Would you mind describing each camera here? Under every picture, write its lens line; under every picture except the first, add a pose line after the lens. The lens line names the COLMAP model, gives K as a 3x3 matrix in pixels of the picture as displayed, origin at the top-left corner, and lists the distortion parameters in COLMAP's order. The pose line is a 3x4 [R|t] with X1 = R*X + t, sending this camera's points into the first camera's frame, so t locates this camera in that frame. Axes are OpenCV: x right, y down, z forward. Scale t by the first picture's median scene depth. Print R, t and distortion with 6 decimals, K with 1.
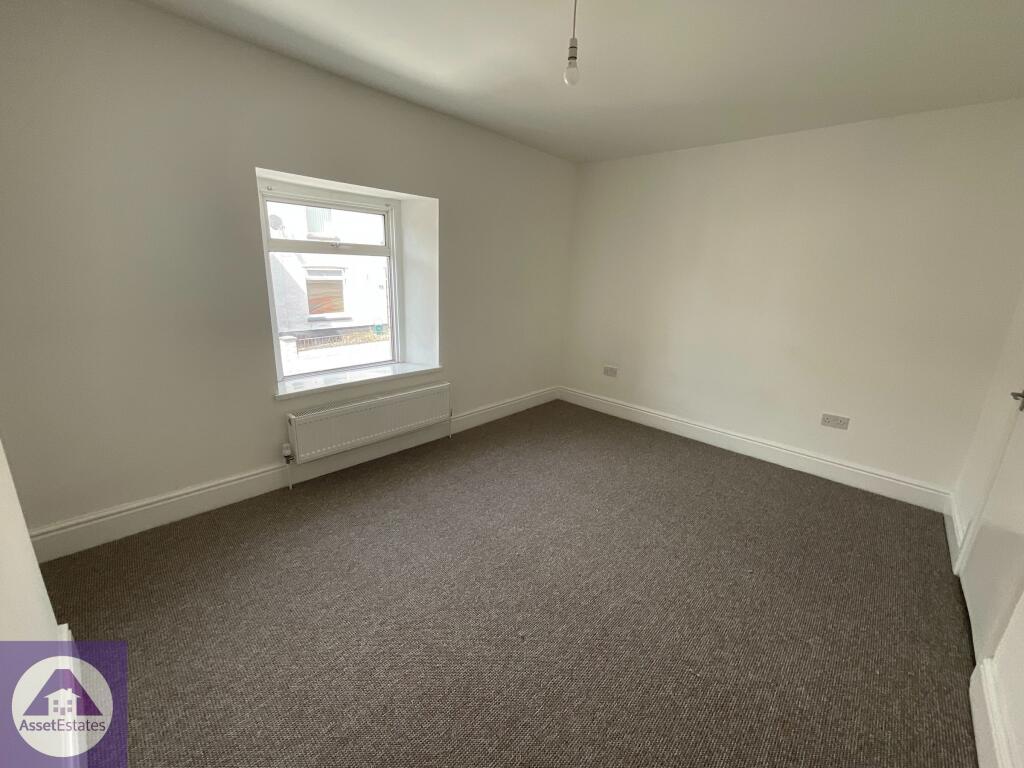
lens RADIAL K [[417.1, 0, 511.9], [0, 417.1, 384.7], [0, 0, 1]] dist [-0.005380, 0.001404]
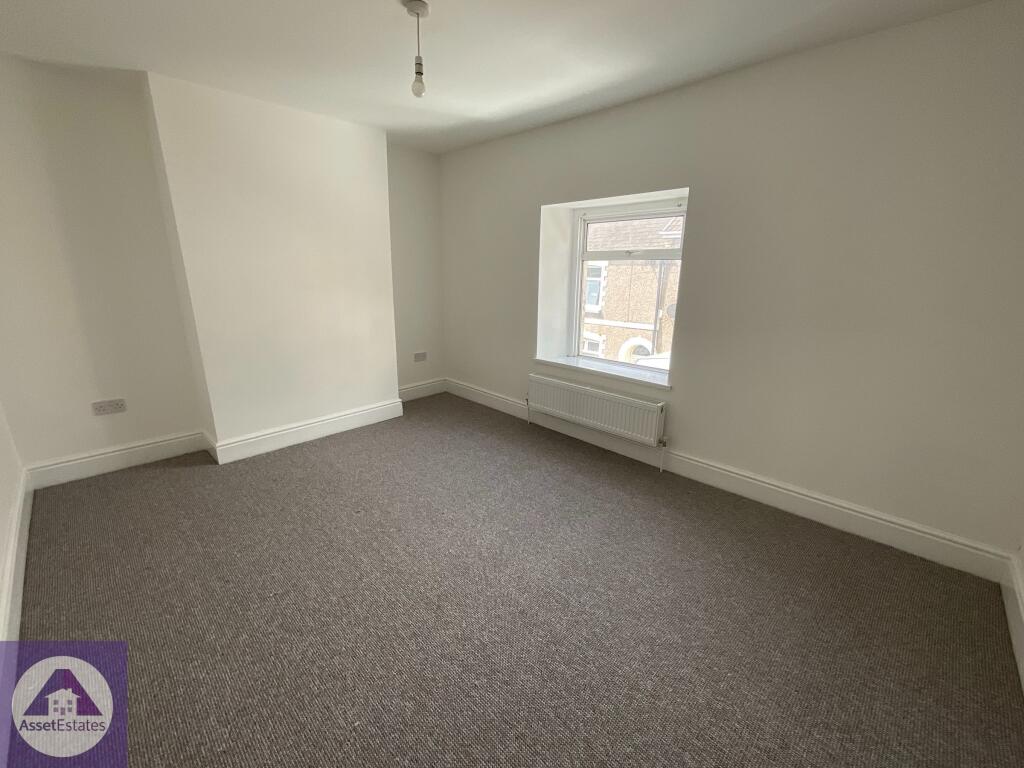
lens RADIAL K [[417.1, 0, 511.8], [0, 417.1, 381.4], [0, 0, 1]] dist [-0.005380, 0.001404]
pose [[-0.024430, 0.223665, -0.974360, 0.860677], [-0.280113, 0.934077, 0.221441, -0.193860], [0.959656, 0.278341, 0.039832, 0.853912]]
